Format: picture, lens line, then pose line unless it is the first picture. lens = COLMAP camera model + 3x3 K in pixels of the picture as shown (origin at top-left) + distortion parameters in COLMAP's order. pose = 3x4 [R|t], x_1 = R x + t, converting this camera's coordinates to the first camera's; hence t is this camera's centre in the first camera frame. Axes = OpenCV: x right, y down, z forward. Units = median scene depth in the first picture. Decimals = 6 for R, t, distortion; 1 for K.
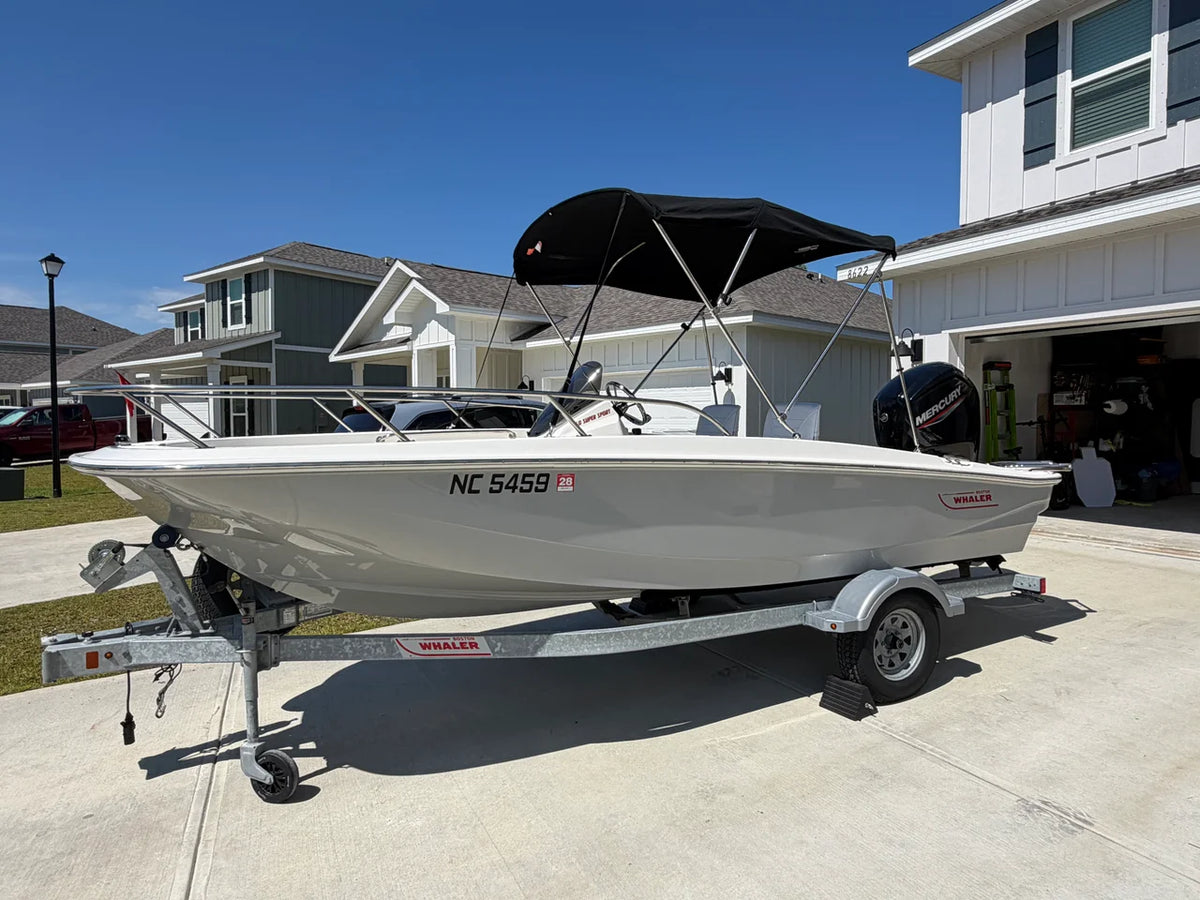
lens RADIAL K [[740.4, 0, 606.4], [0, 740.4, 449.6], [0, 0, 1]] dist [0.001943, 0.001374]
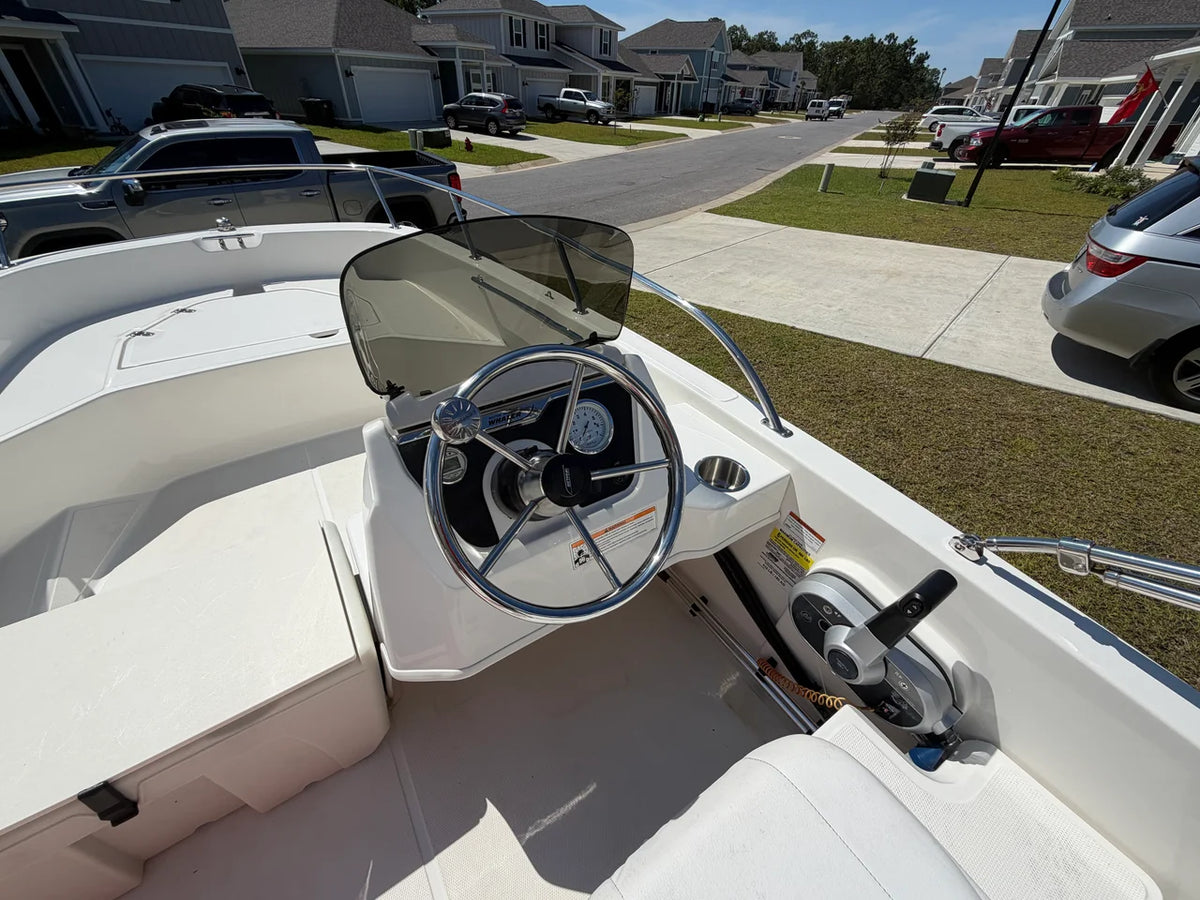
lens RADIAL K [[480.8, 0, 596.8], [0, 480.8, 449.8], [0, 0, 1]] dist [0.002069, -0.000104]
pose [[0.125190, 0.600189, -0.790001, 0.159381], [-0.070825, 0.799640, 0.596288, -0.154542], [0.989602, -0.018697, 0.142615, 1.043107]]
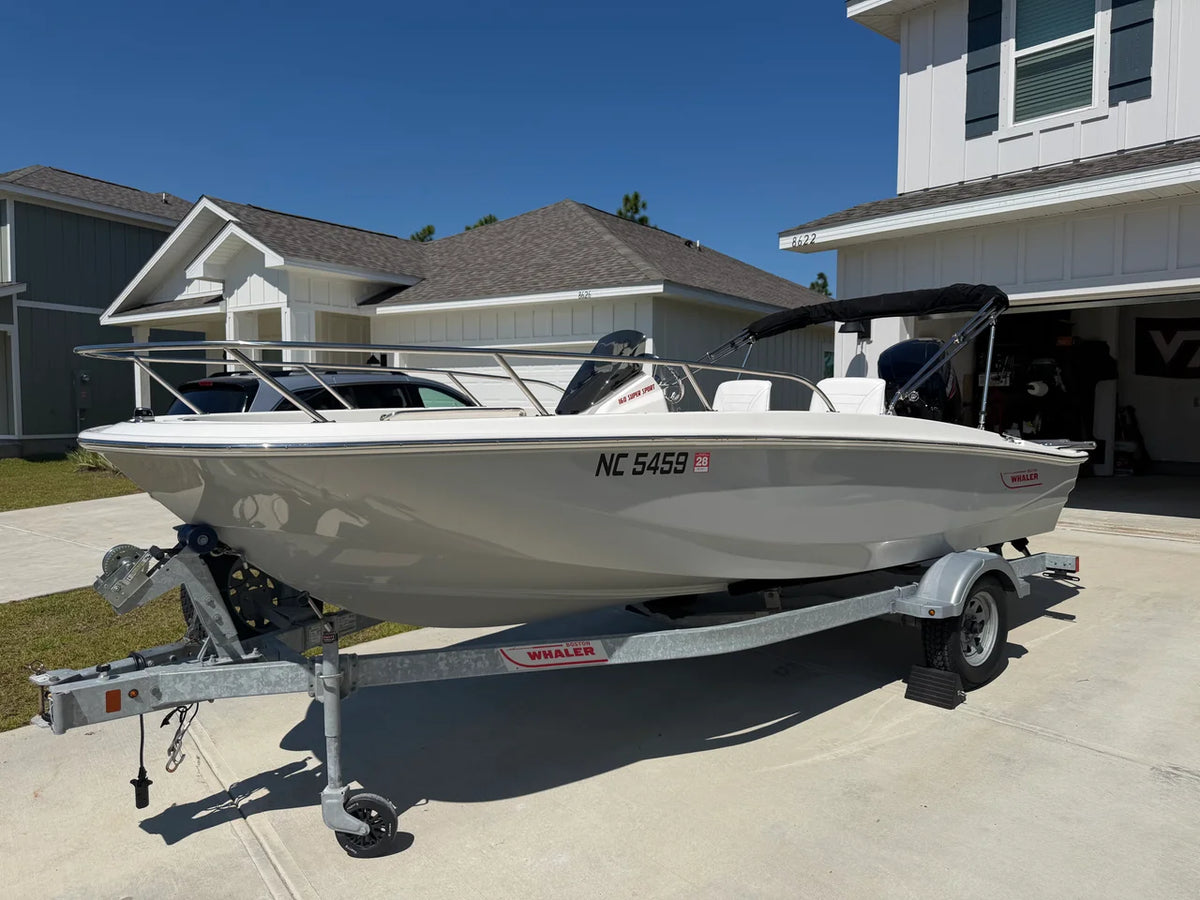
lens RADIAL K [[854.0, 0, 605.3], [0, 854.0, 455.9], [0, 0, 1]] dist [0.060459, -0.074478]
pose [[0.975253, -0.010369, 0.220850, -0.281260], [0.005831, 0.999758, 0.021191, 0.009971], [-0.221016, -0.019379, 0.975078, 0.013652]]
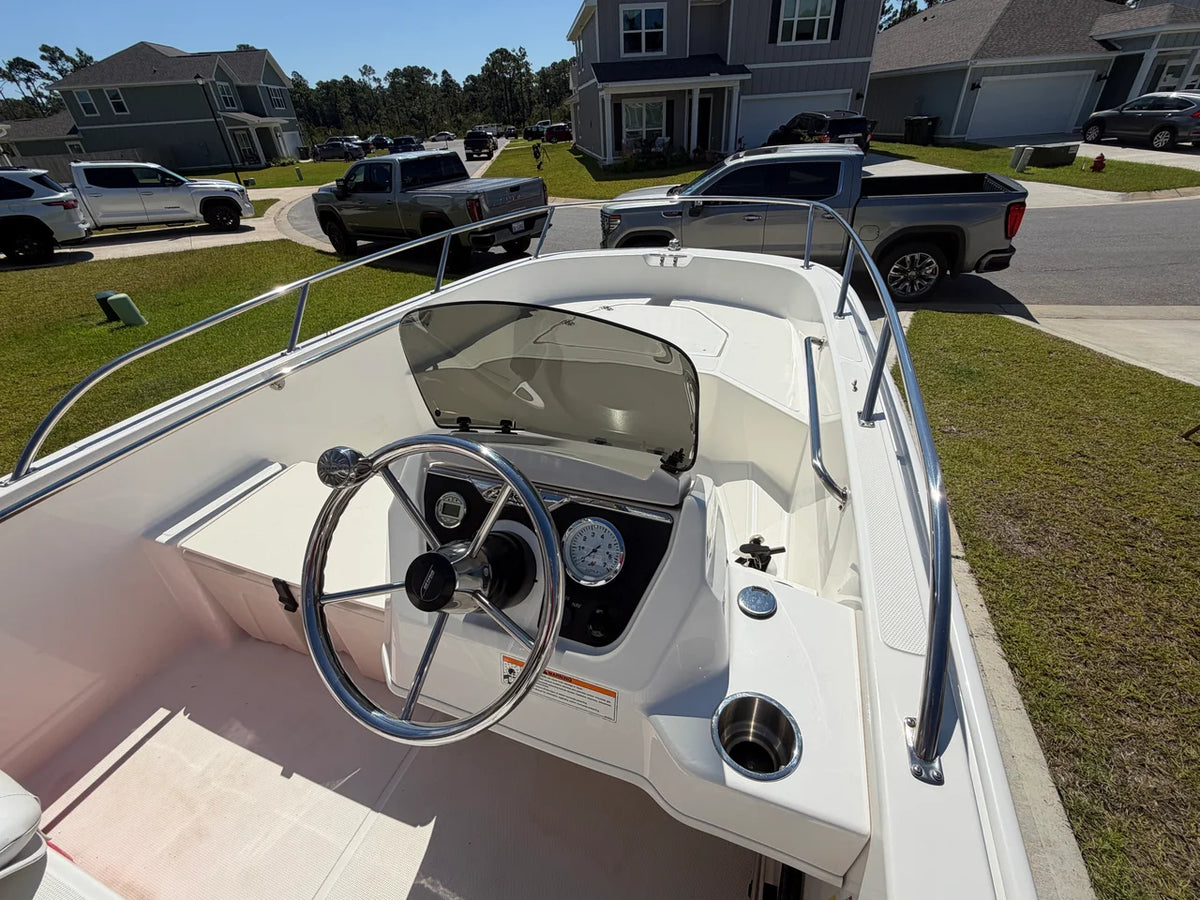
lens RADIAL K [[518.8, 0, 600.0], [0, 518.8, 450.0], [0, 0, 1]] dist [0.001594, 0.000395]
pose [[-0.726667, 0.405634, -0.554452, 0.086719], [0.024076, 0.821615, 0.569534, -0.170125], [0.686568, 0.400513, -0.606806, 1.149860]]
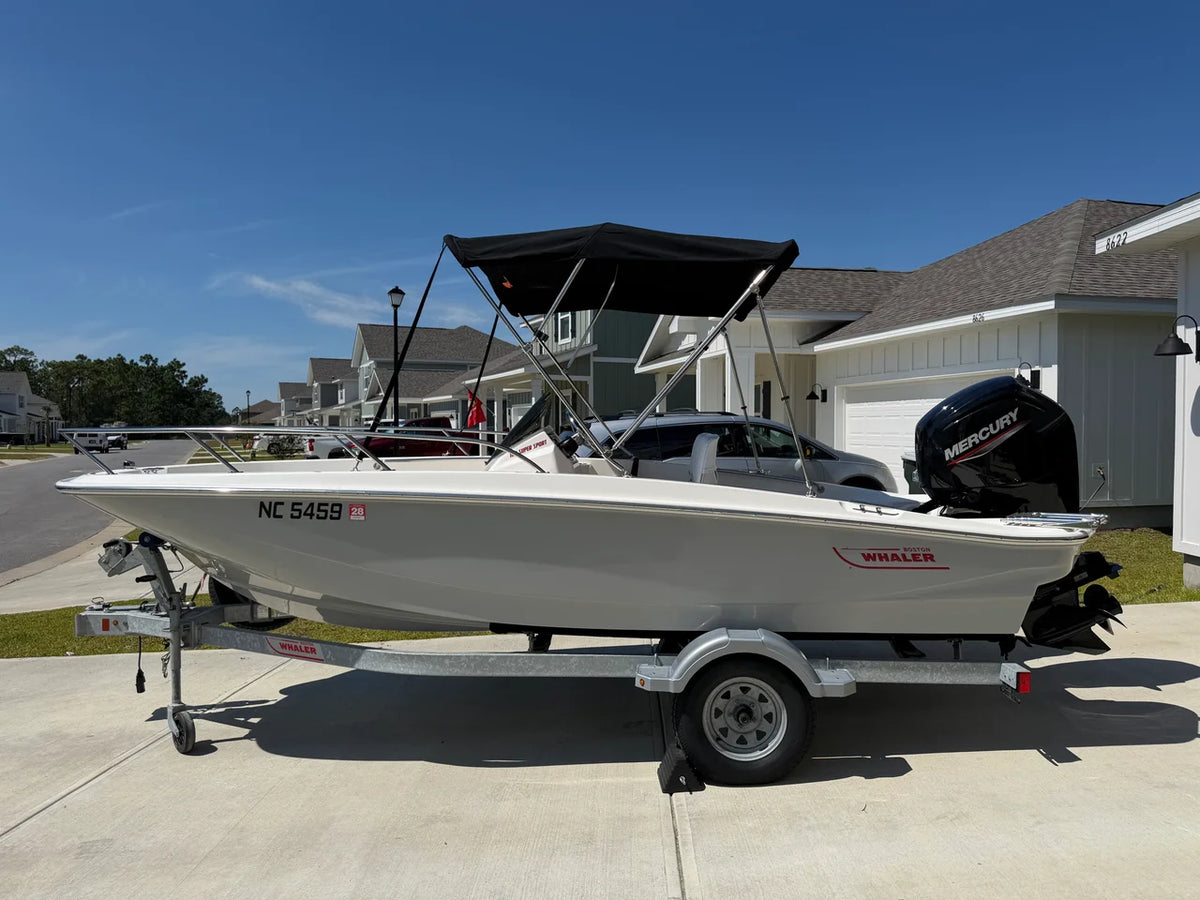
lens RADIAL K [[854.0, 0, 605.3], [0, 854.0, 455.9], [0, 0, 1]] dist [0.060459, -0.074478]
pose [[0.872426, 0.016997, -0.488450, 0.639567], [-0.020950, 0.999777, -0.002631, -0.031879], [0.488297, 0.012528, 0.872588, 0.037117]]
